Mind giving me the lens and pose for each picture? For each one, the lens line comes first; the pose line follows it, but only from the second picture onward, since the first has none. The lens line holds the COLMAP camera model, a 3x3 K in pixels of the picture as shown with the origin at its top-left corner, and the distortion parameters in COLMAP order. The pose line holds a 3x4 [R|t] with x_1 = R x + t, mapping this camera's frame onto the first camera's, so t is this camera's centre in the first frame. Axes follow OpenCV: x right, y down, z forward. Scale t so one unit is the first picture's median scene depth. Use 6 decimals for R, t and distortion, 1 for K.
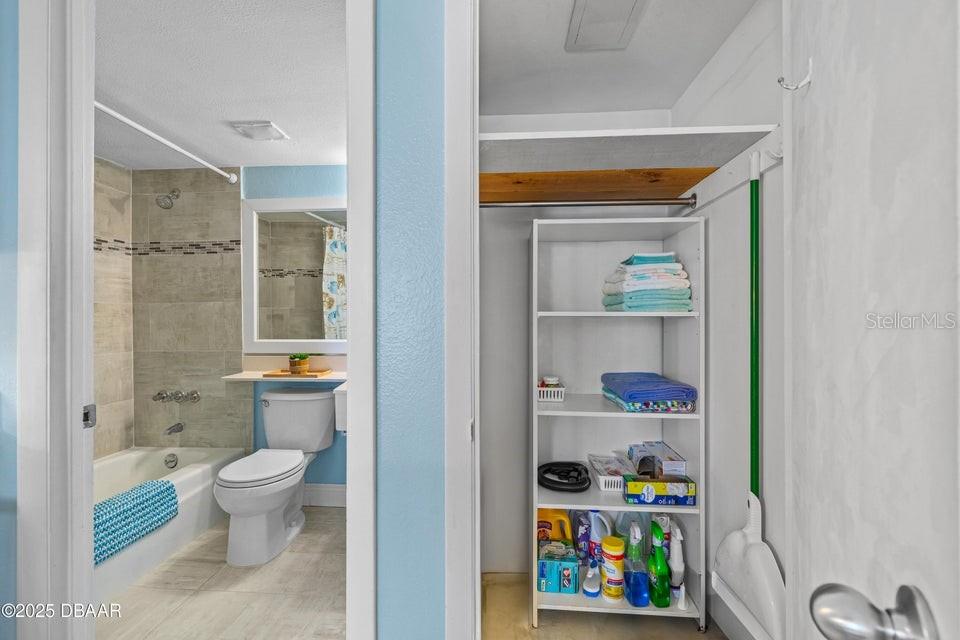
lens RADIAL K [[432.9, 0, 480.0], [0, 432.9, 320.0], [0, 0, 1]] dist [0.001574, 0.000307]
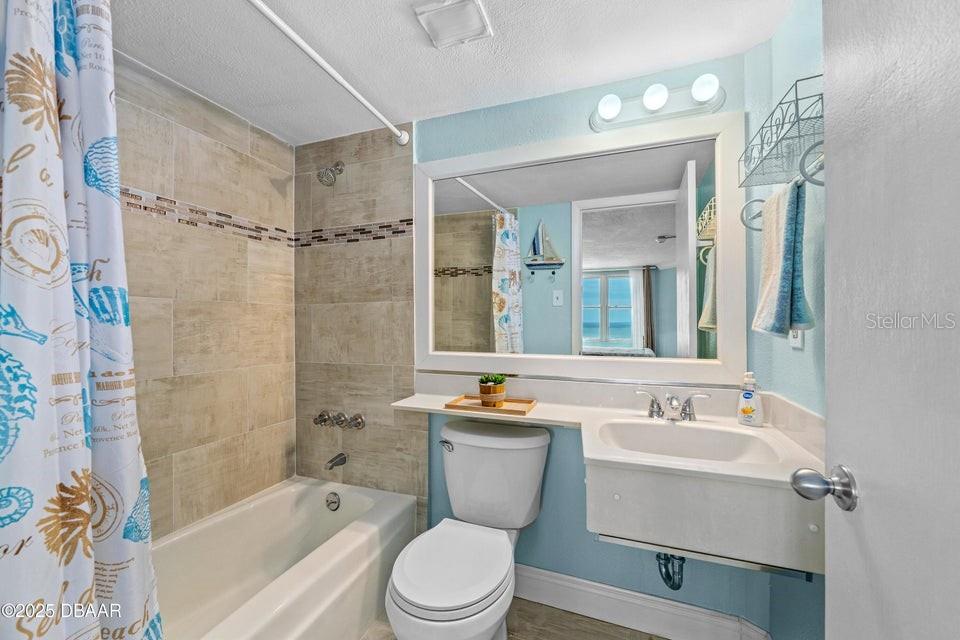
lens RADIAL K [[379.8, 0, 476.4], [0, 379.8, 325.4], [0, 0, 1]] dist [-0.004829, -0.000029]
pose [[0.959780, 0.004668, -0.280713, -0.260211], [-0.004190, 0.999989, 0.002303, -0.001213], [0.280721, -0.001034, 0.959789, 0.397485]]
